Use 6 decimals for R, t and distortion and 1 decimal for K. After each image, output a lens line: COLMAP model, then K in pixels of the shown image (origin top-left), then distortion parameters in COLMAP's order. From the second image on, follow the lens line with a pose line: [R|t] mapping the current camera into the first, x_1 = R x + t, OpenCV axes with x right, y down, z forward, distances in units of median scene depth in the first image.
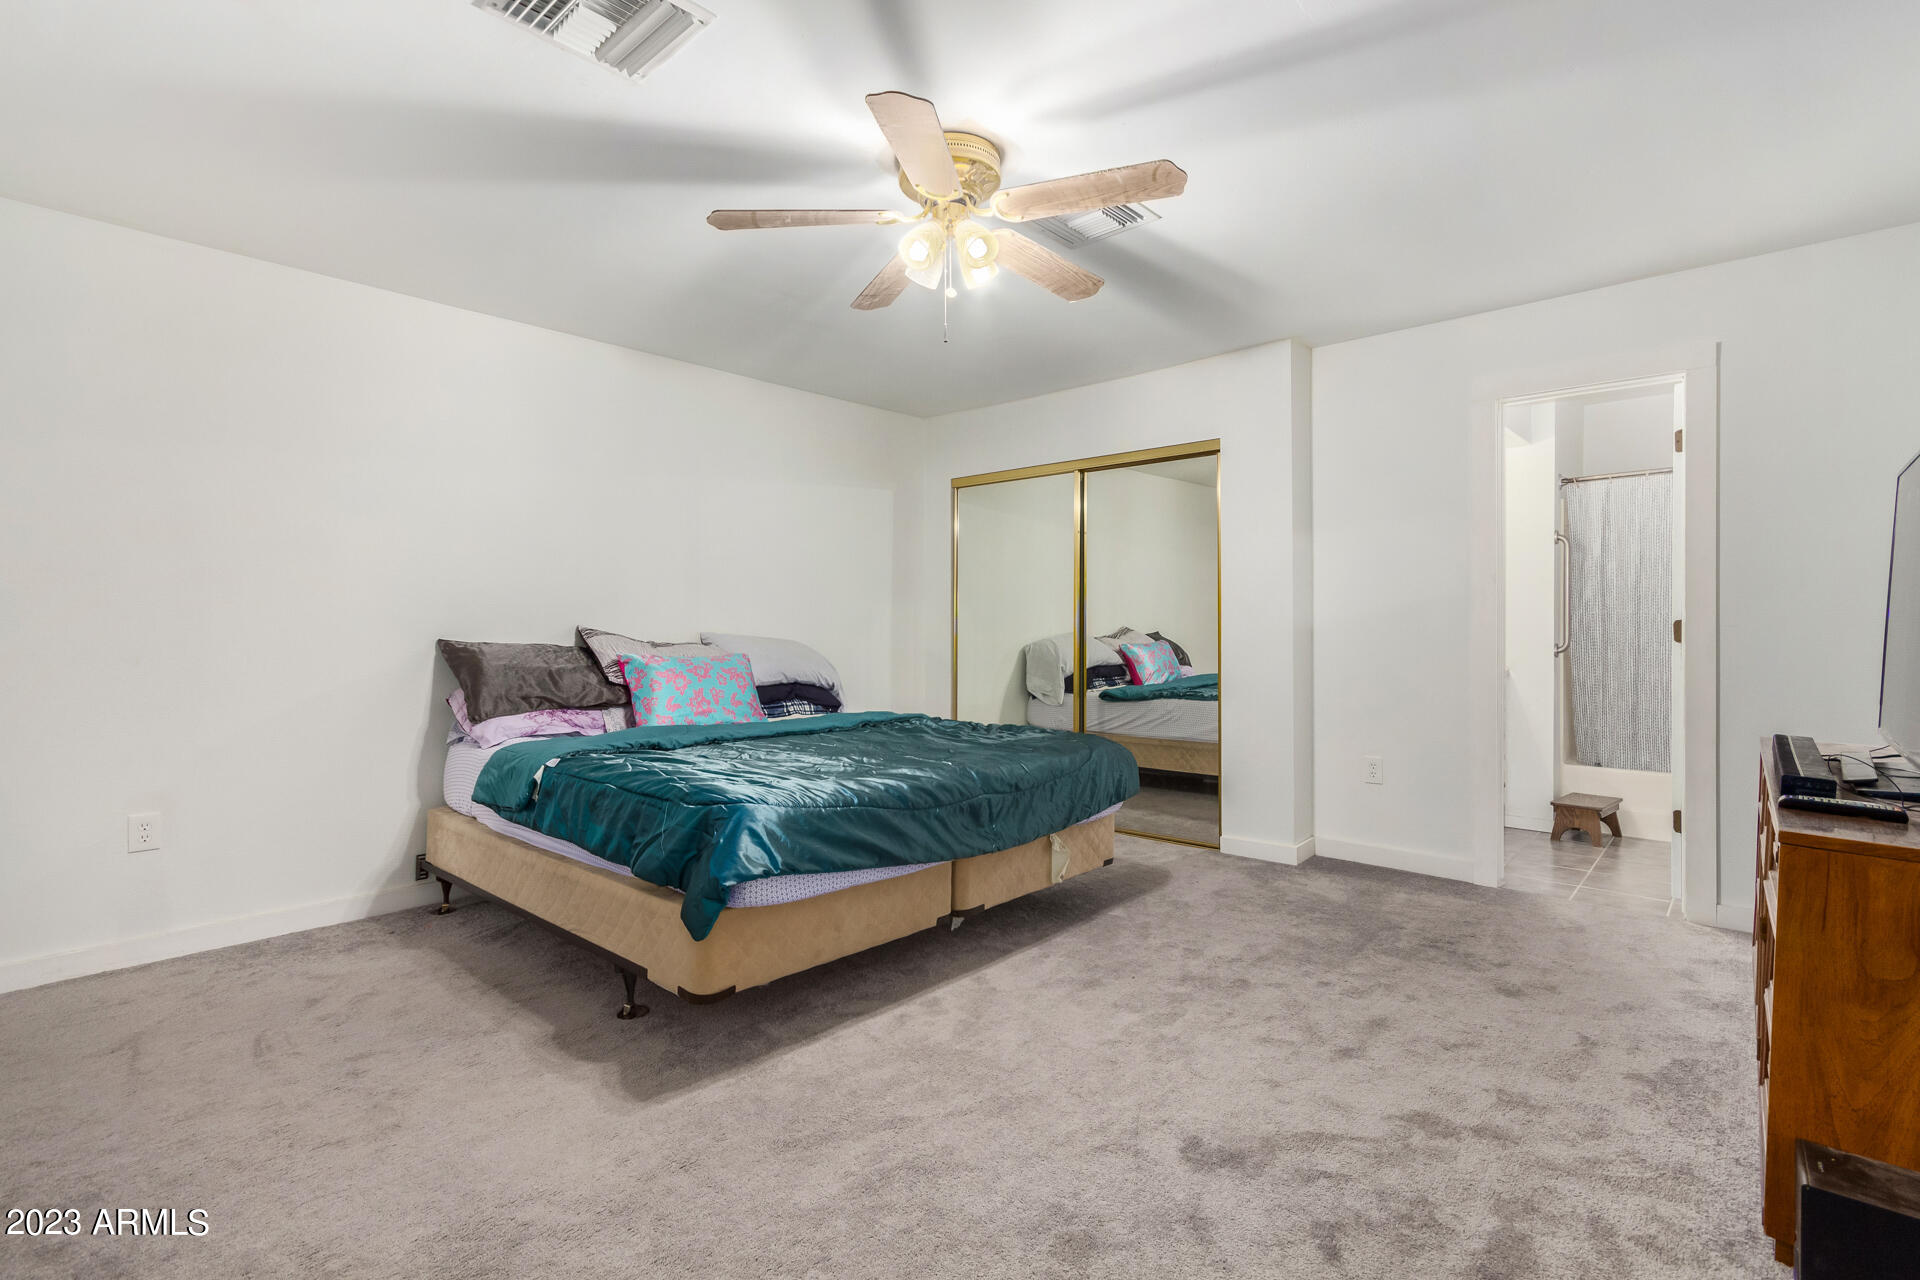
lens RADIAL K [[882.4, 0, 945.3], [0, 882.4, 635.6], [0, 0, 1]] dist [0.002859, -0.000129]
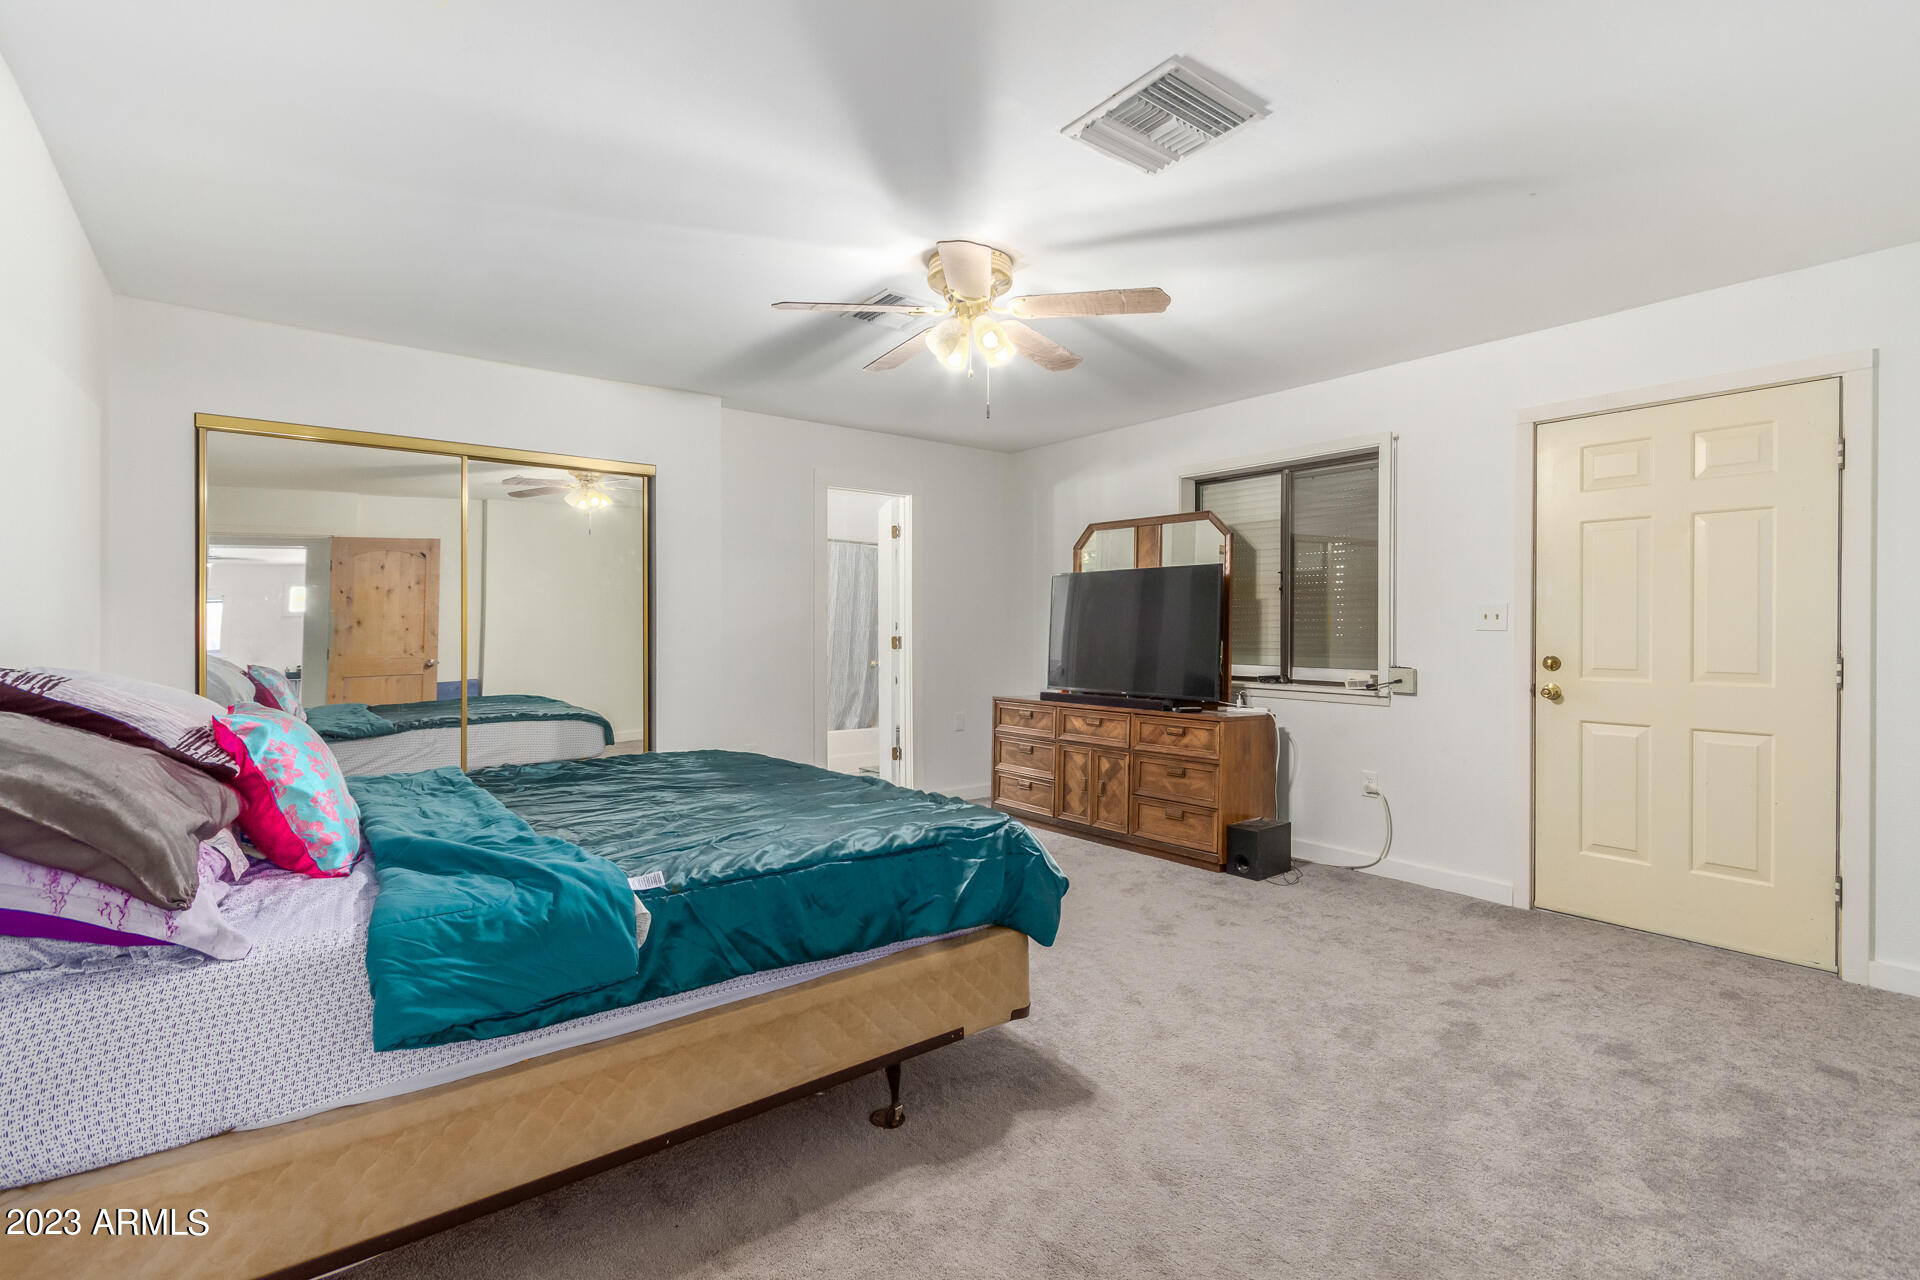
lens RADIAL K [[908.2, 0, 960.0], [0, 908.2, 640.0], [0, 0, 1]] dist [-0.000973, -0.000354]
pose [[0.161852, -0.005797, 0.986798, -1.077424], [0.006115, 0.999969, 0.004871, -0.025707], [-0.986796, 0.005246, 0.161883, 0.719214]]
